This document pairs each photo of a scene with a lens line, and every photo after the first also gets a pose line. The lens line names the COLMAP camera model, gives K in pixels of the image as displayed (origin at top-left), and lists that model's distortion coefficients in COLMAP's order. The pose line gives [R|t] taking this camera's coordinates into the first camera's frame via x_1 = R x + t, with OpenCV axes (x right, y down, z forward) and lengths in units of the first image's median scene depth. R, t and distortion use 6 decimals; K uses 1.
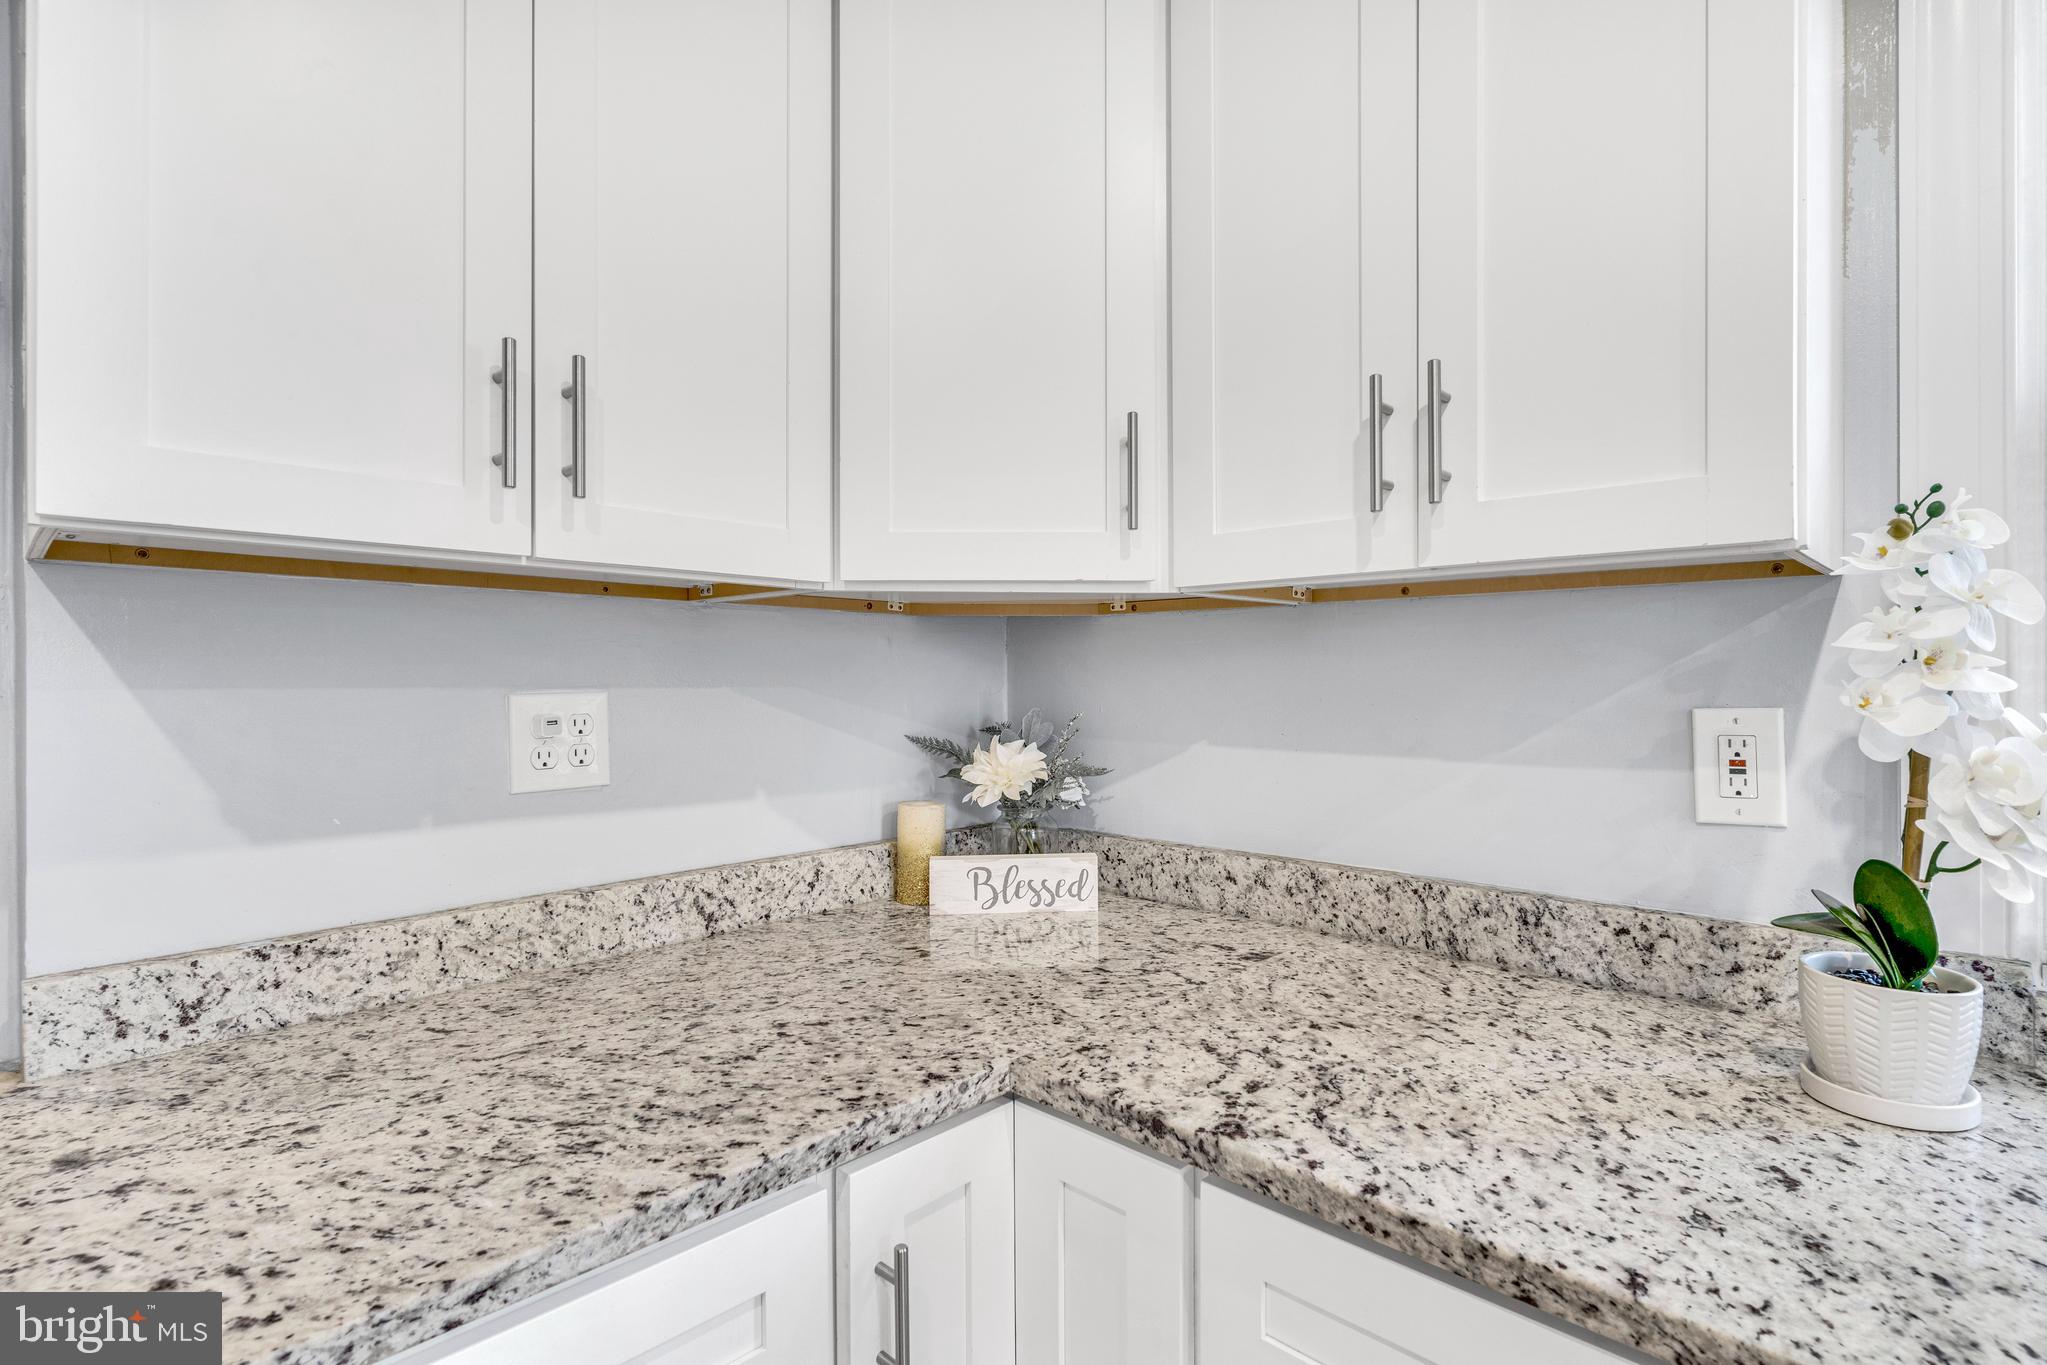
lens RADIAL K [[1022.9, 0, 1045.9], [0, 1022.9, 677.5], [0, 0, 1]] dist [-0.001211, -0.000265]
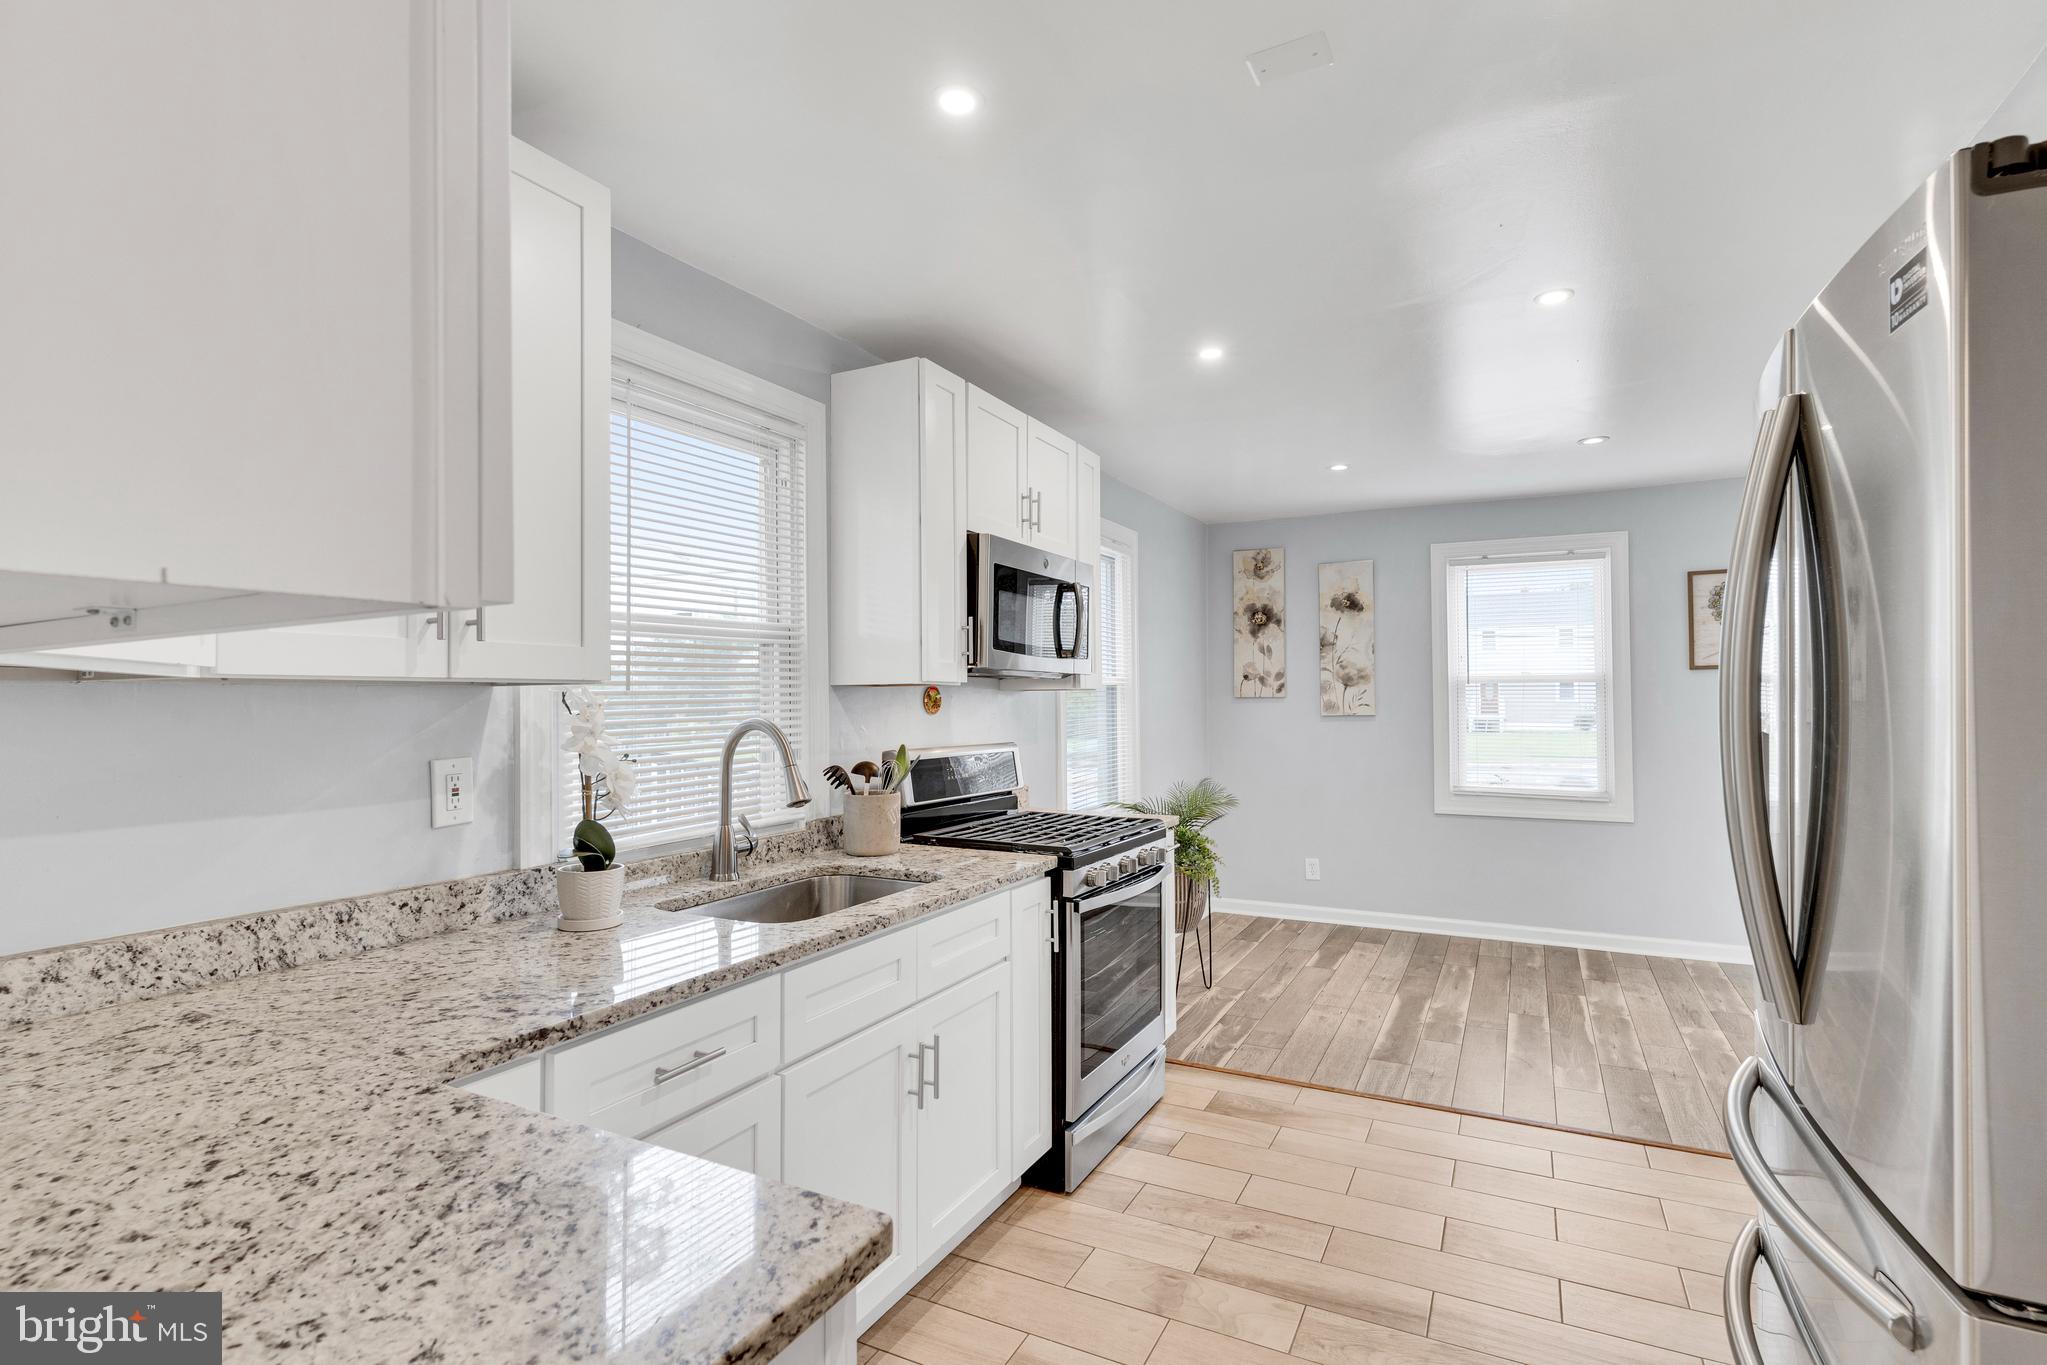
lens RADIAL K [[992.1, 0, 994.3], [0, 992.1, 676.0], [0, 0, 1]] dist [-0.000464, -0.000121]
pose [[-0.267723, 0.031061, 0.962995, -1.170661], [0.013879, 0.999501, -0.028380, -0.048755], [-0.963396, 0.005767, -0.268020, 0.538339]]
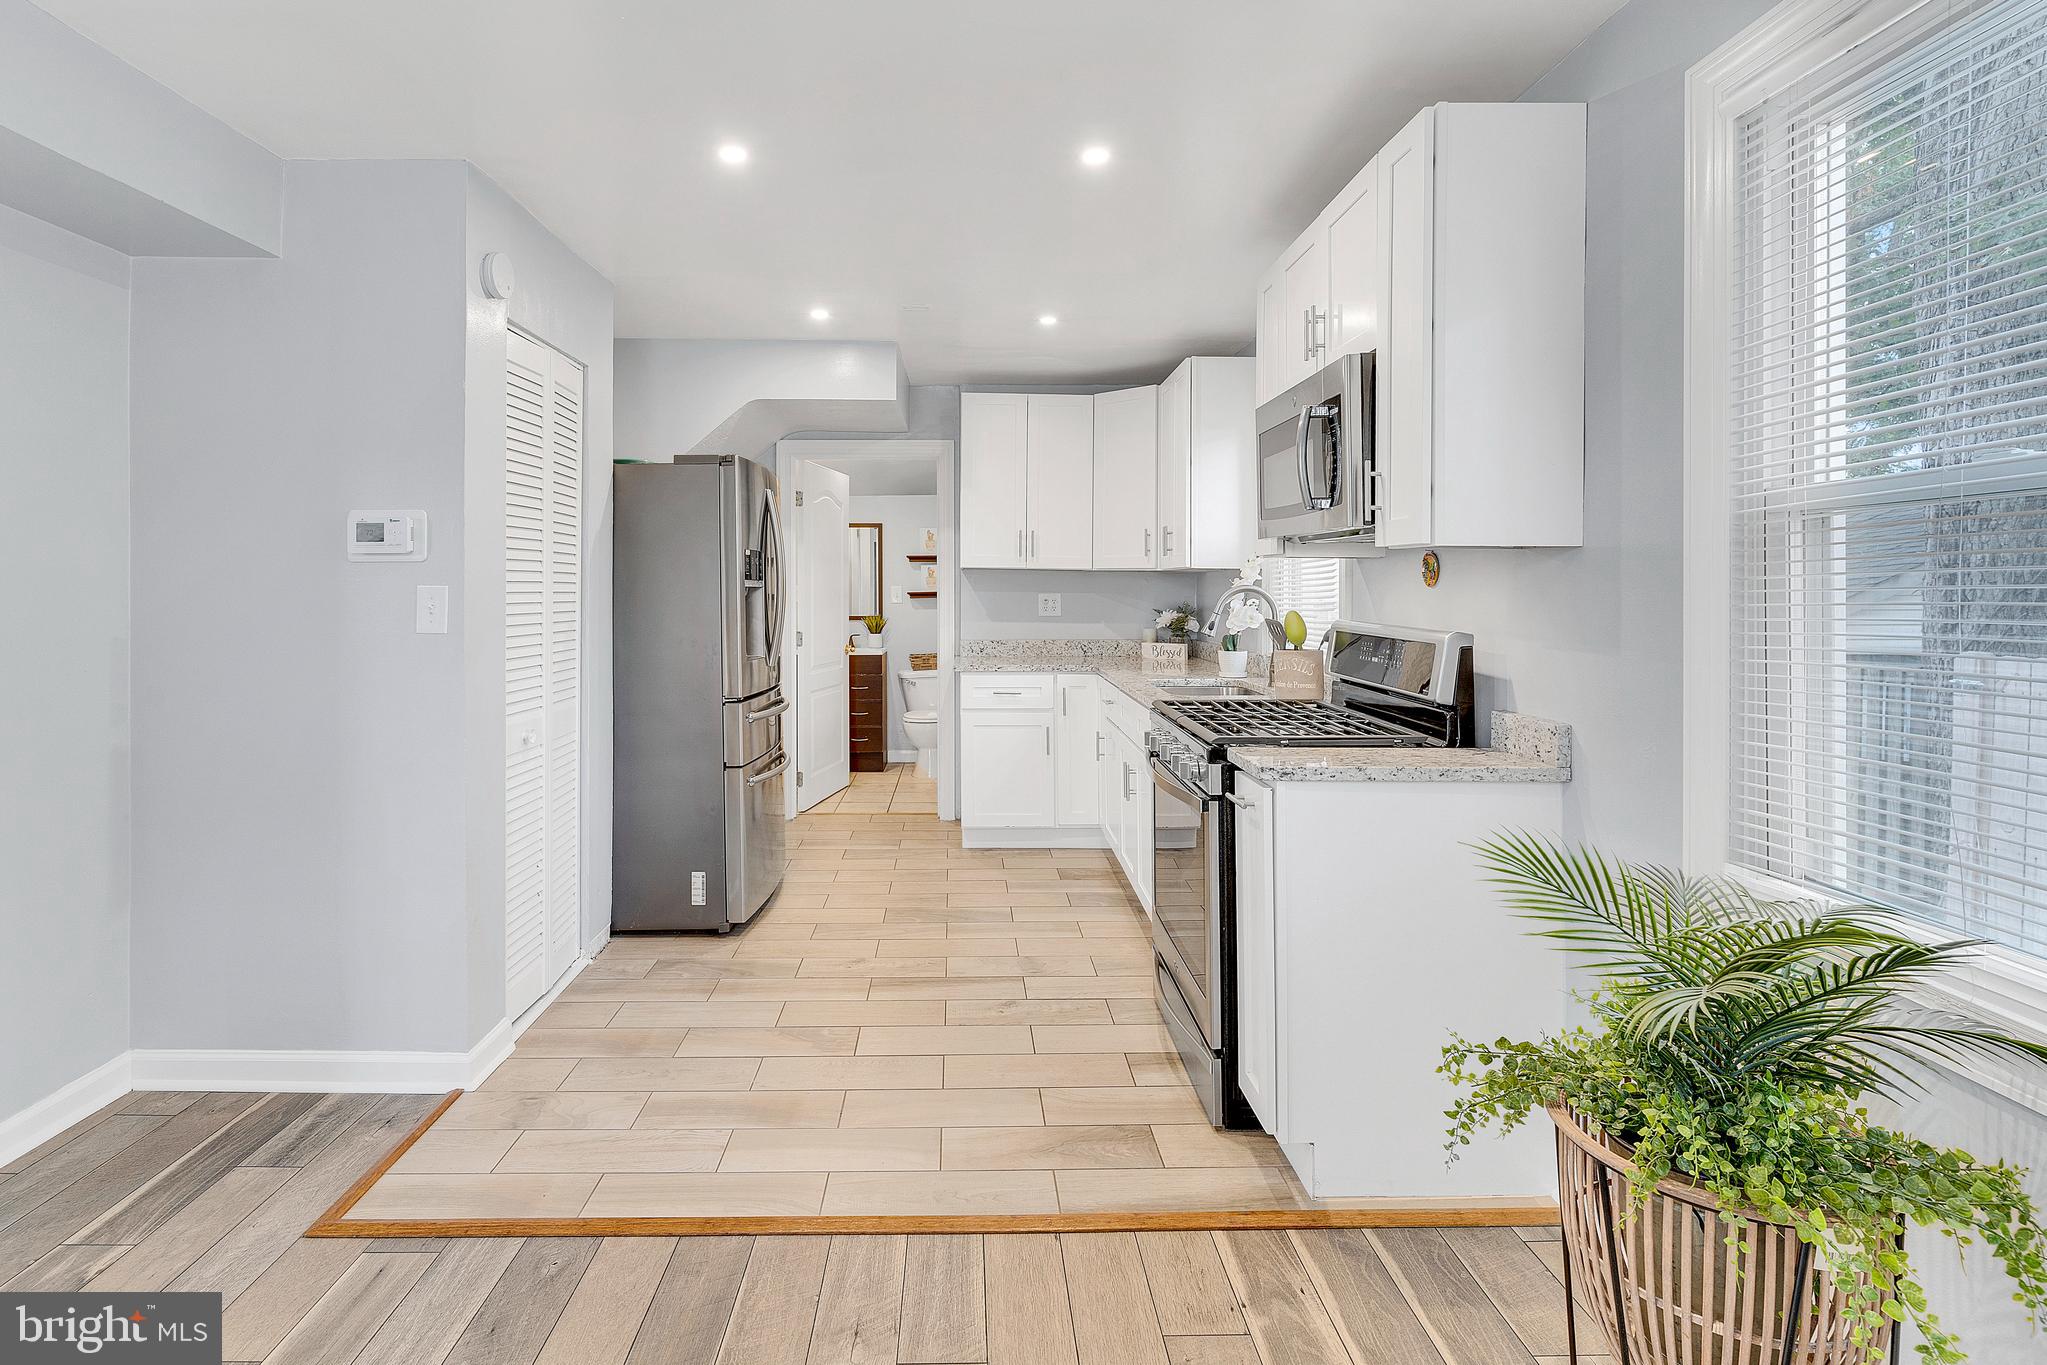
lens RADIAL K [[1019.4, 0, 919.0], [0, 1019.4, 592.0], [0, 0, 1]] dist [-0.000665, -0.000217]
pose [[0.665229, 0.010352, -0.746567, 2.701718], [-0.009656, 0.999940, 0.005261, -0.010243], [0.746577, 0.003709, 0.665289, -2.589563]]
